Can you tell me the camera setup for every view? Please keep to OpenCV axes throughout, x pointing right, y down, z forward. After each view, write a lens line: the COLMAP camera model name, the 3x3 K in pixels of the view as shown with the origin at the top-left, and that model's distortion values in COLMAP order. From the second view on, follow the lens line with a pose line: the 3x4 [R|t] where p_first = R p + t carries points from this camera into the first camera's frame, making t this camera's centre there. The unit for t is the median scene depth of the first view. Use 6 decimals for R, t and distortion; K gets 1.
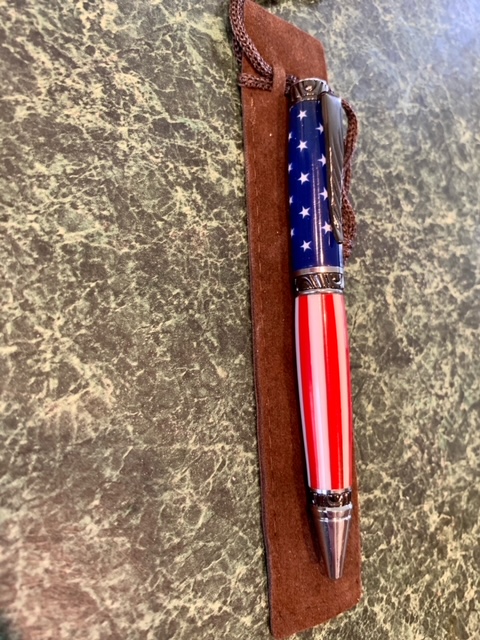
lens RADIAL K [[511.0, 0, 240.0], [0, 511.0, 320.0], [0, 0, 1]] dist [-0.025541, -0.007874]
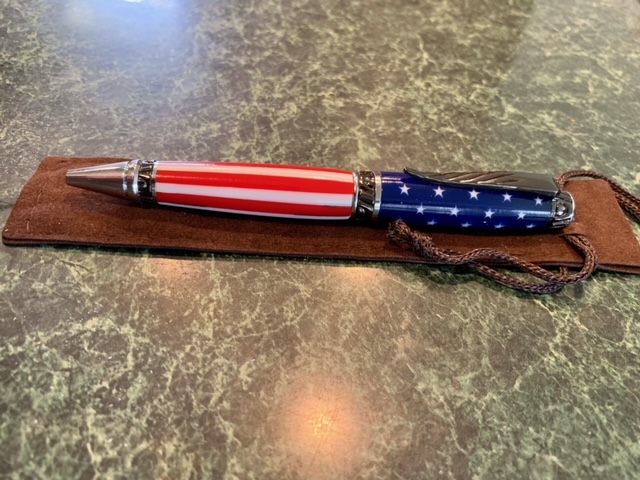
lens RADIAL K [[511.0, 0, 320.0], [0, 511.0, 240.0], [0, 0, 1]] dist [-0.025541, -0.007874]
pose [[0.099827, 0.194863, -0.975737, 1.201918], [-0.992914, 0.083050, -0.084998, -0.365547], [0.064472, 0.977308, 0.201773, 0.998809]]
